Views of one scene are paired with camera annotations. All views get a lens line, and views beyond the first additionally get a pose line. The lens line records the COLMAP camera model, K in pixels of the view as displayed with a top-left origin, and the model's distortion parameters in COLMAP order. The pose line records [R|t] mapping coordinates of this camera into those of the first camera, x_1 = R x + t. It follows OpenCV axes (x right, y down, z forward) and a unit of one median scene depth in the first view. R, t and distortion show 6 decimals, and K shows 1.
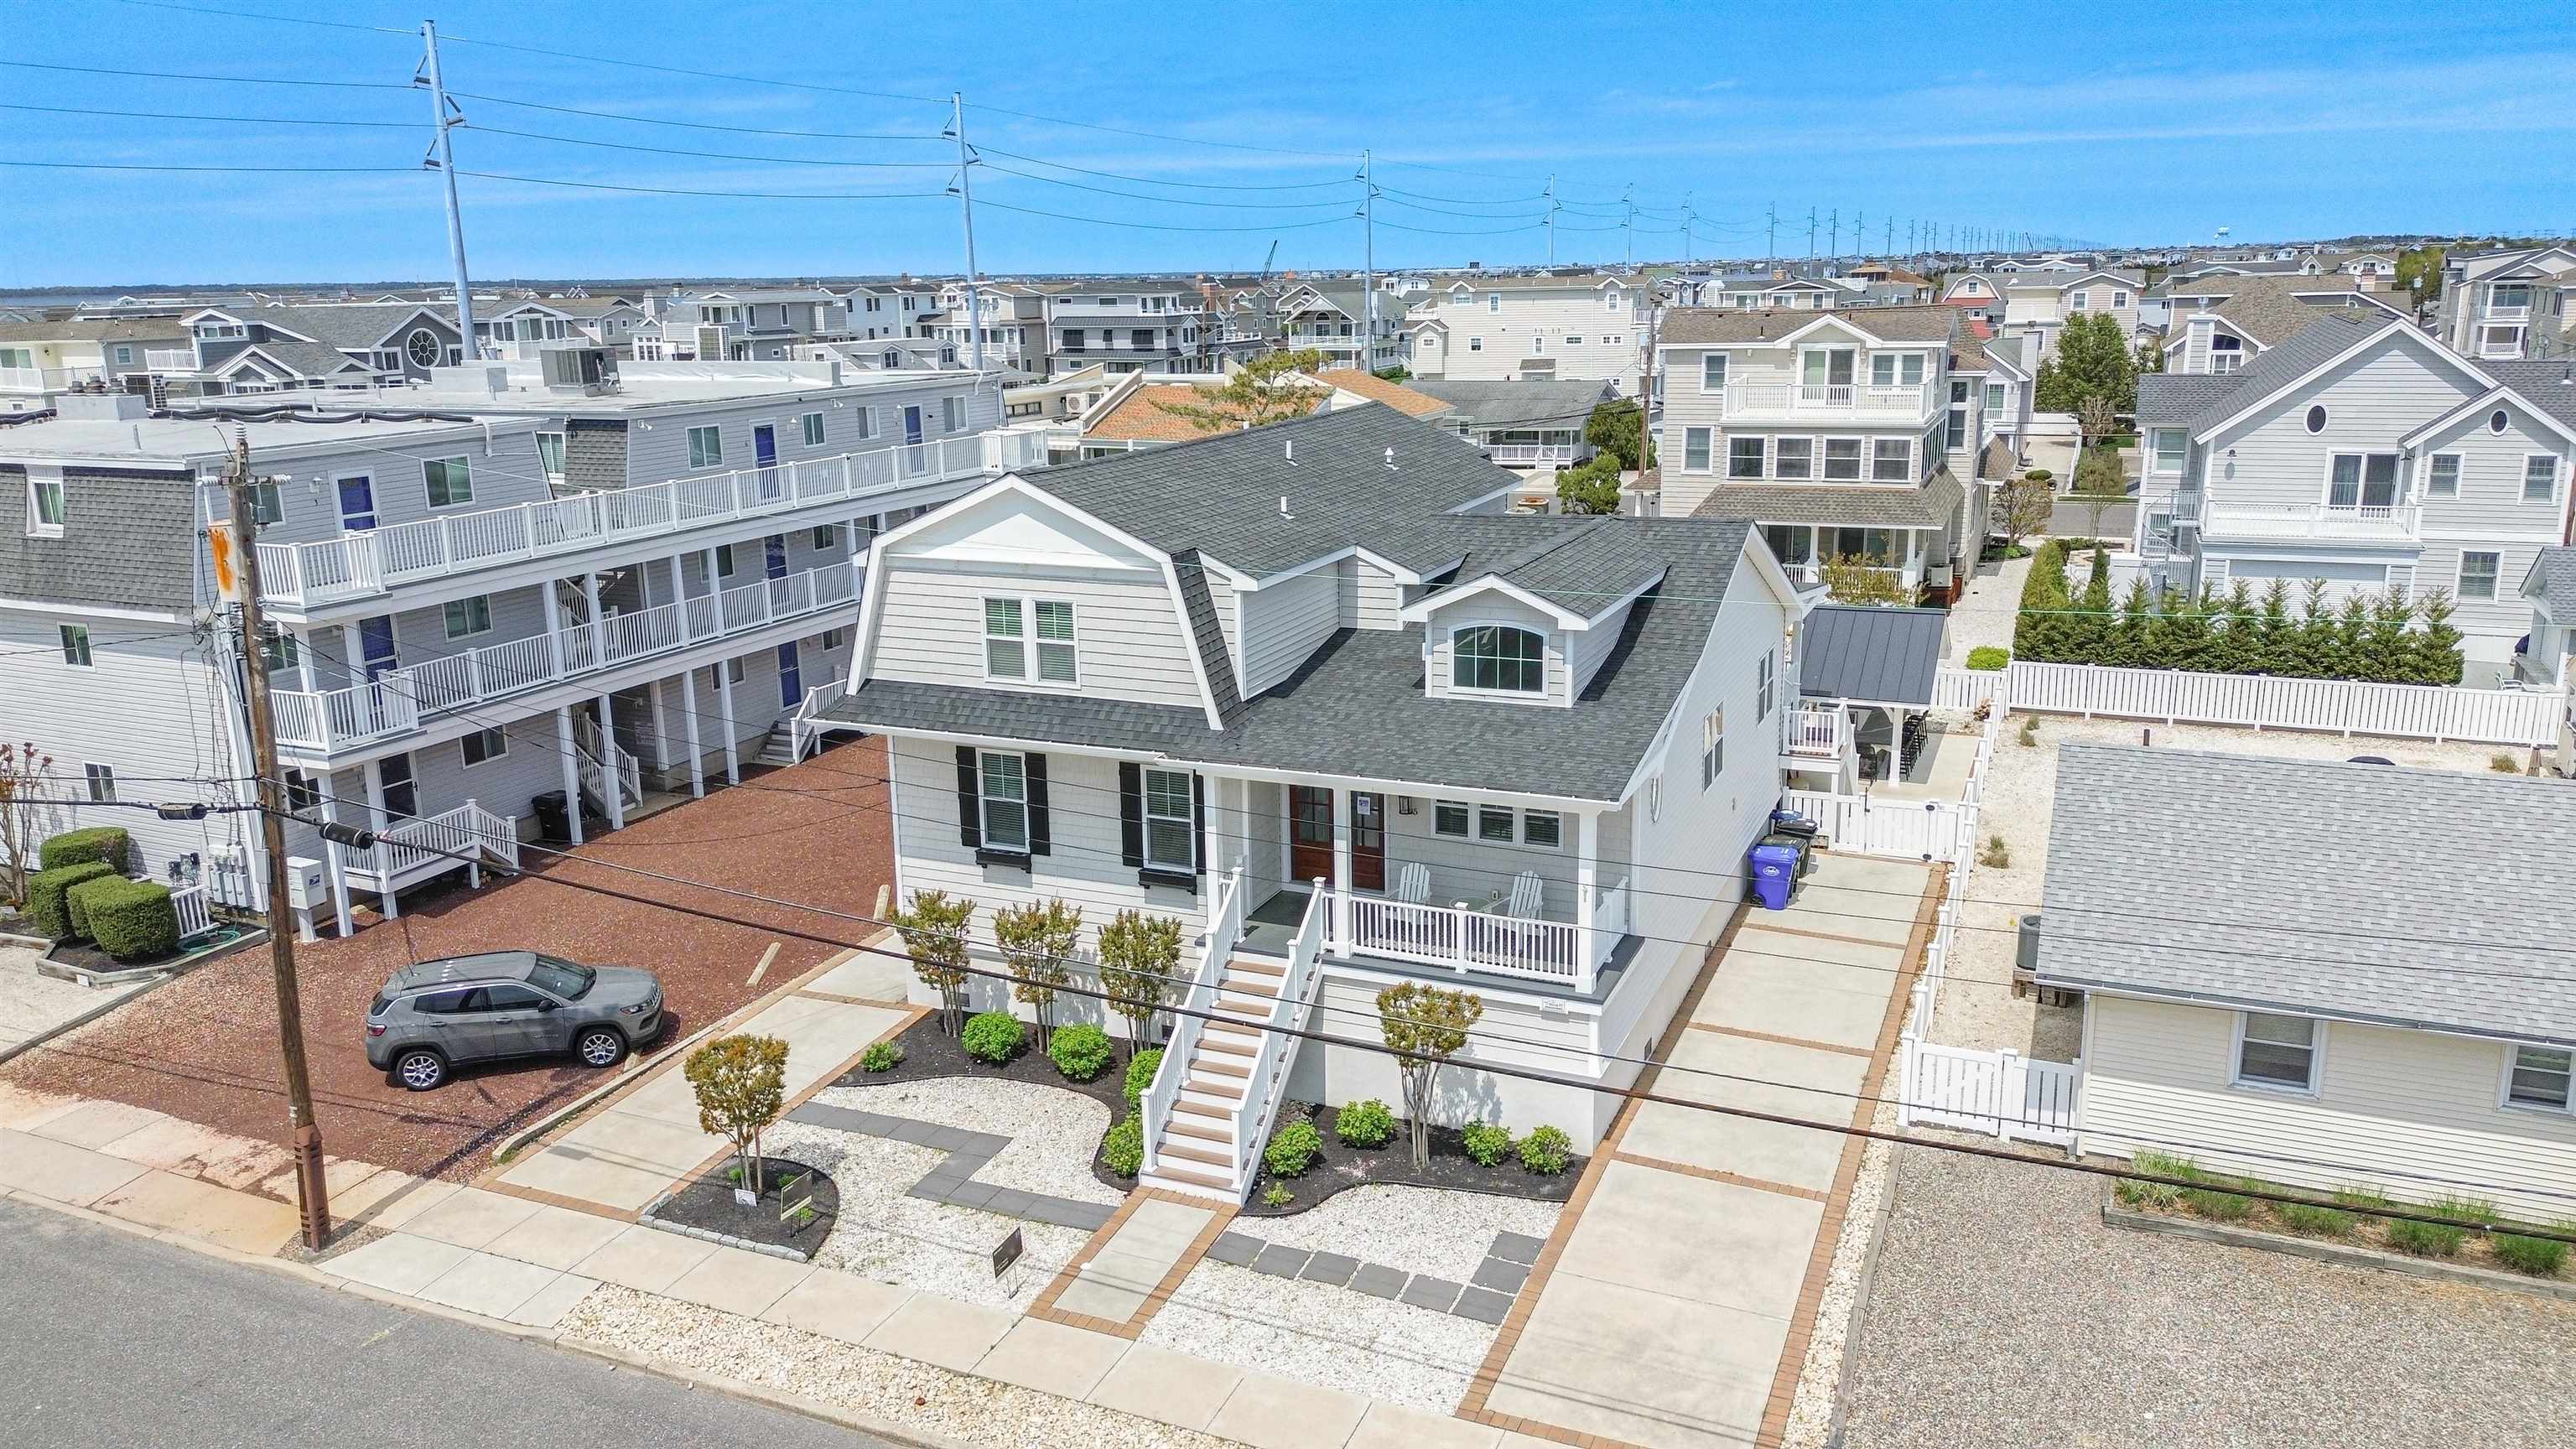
lens RADIAL K [[1830.6, 0, 1275.5], [0, 1830.6, 721.6], [0, 0, 1]] dist [0.002196, 0.000141]
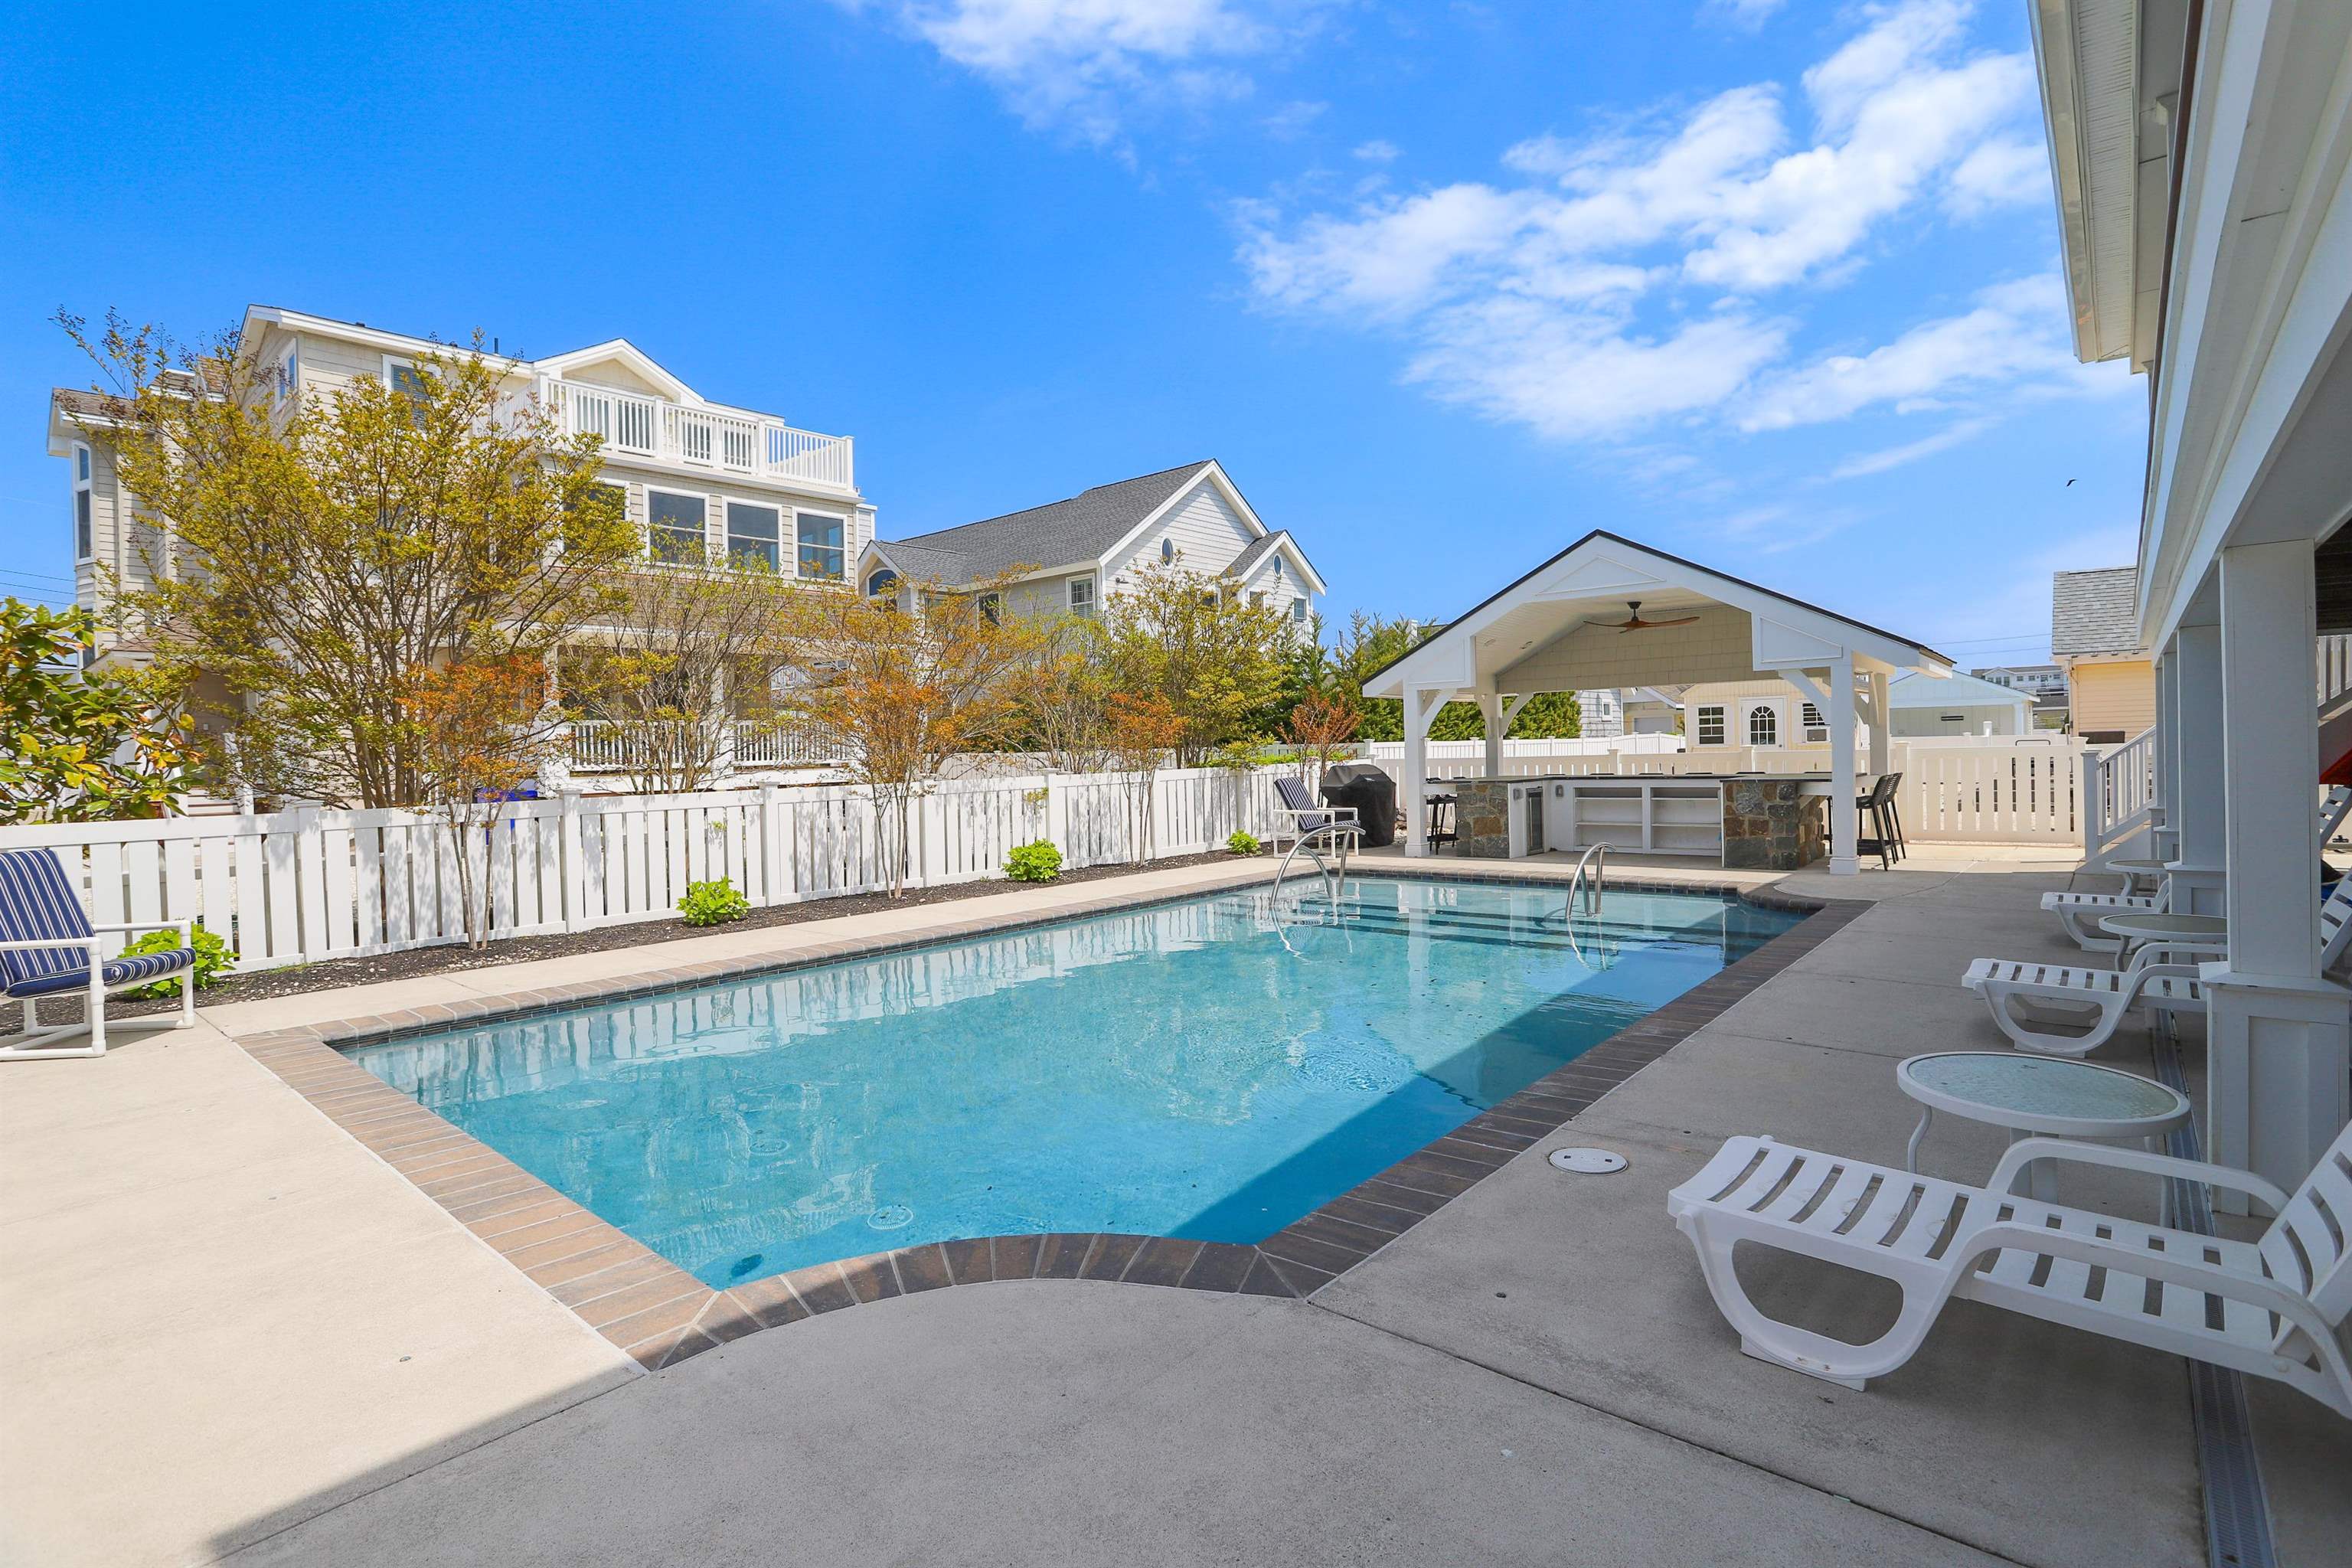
lens RADIAL K [[1149.3, 0, 1165.5], [0, 1149.3, 774.3], [0, 0, 1]] dist [-0.063951, 0.020719]
pose [[0.300274, -0.005830, 0.953835, -0.010772], [0.236487, 0.969215, -0.068524, -0.009778], [-0.924072, 0.246146, 0.292409, 0.812122]]
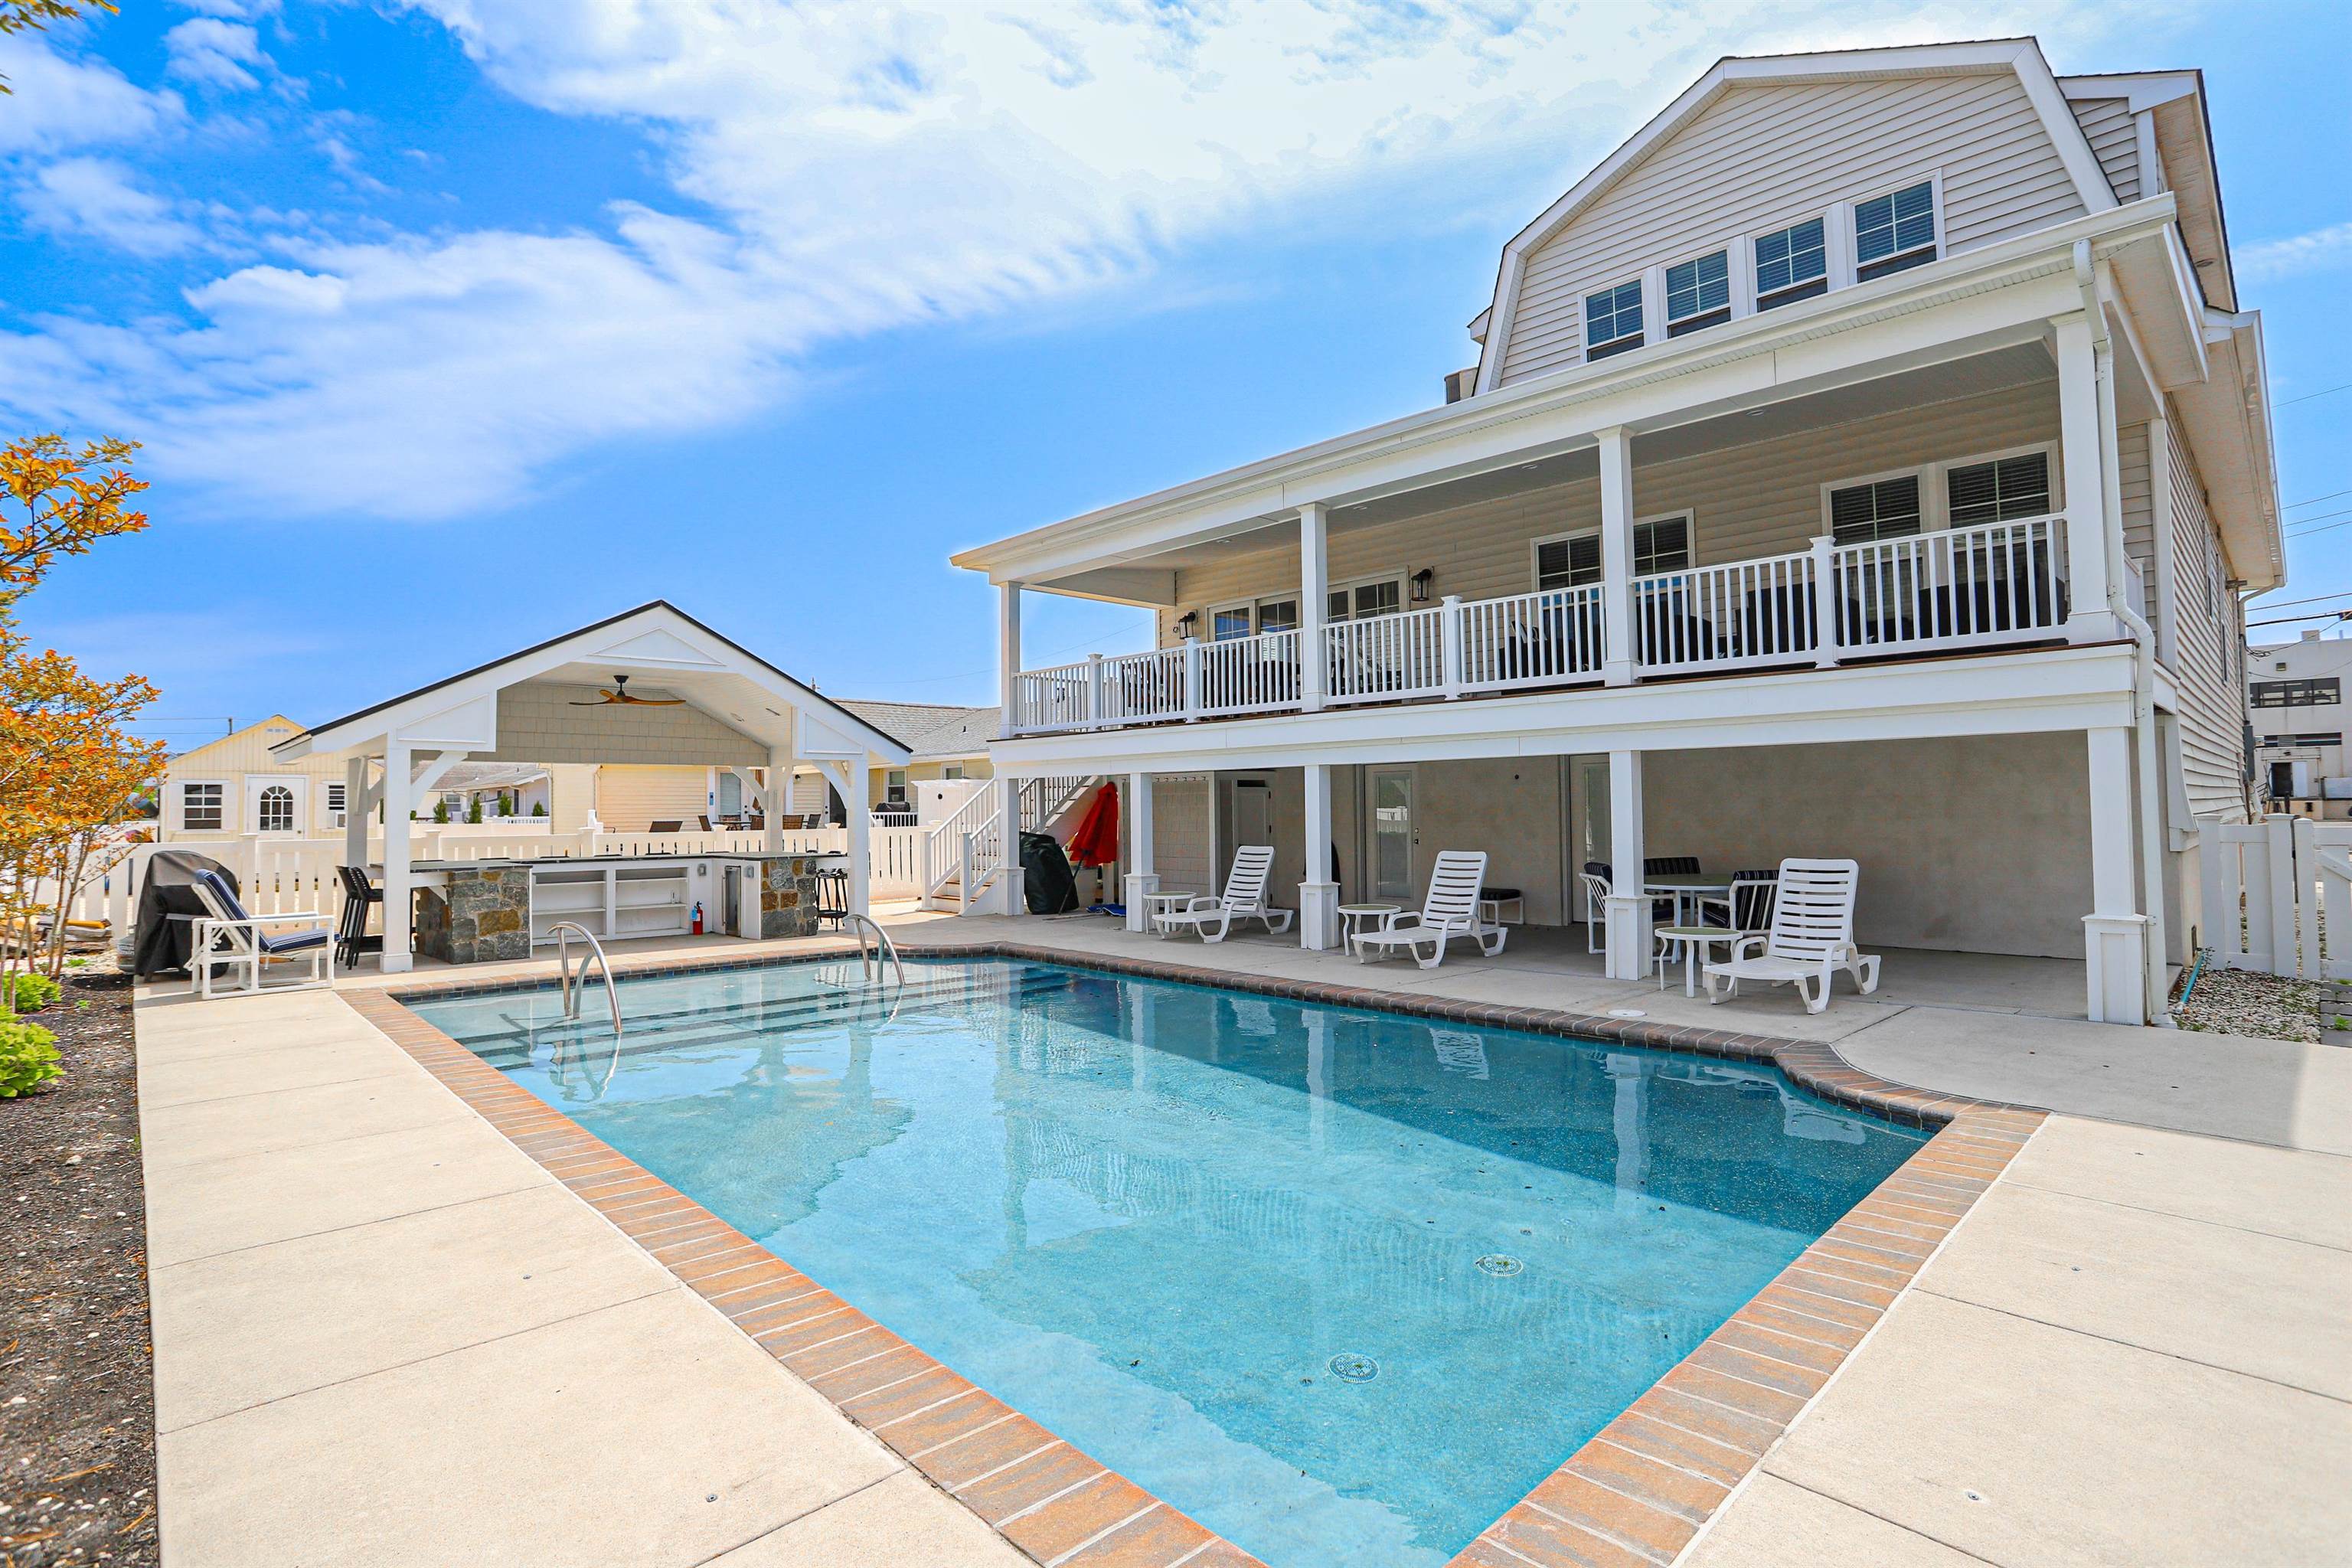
lens RADIAL K [[1149.3, 0, 1183.7], [0, 1149.3, 775.4], [0, 0, 1]] dist [-0.063951, 0.020719]
pose [[-0.922682, 0.041307, 0.383343, 0.056405], [0.114709, 0.978633, 0.170643, -0.045000], [-0.368103, 0.201422, -0.907706, 0.954514]]
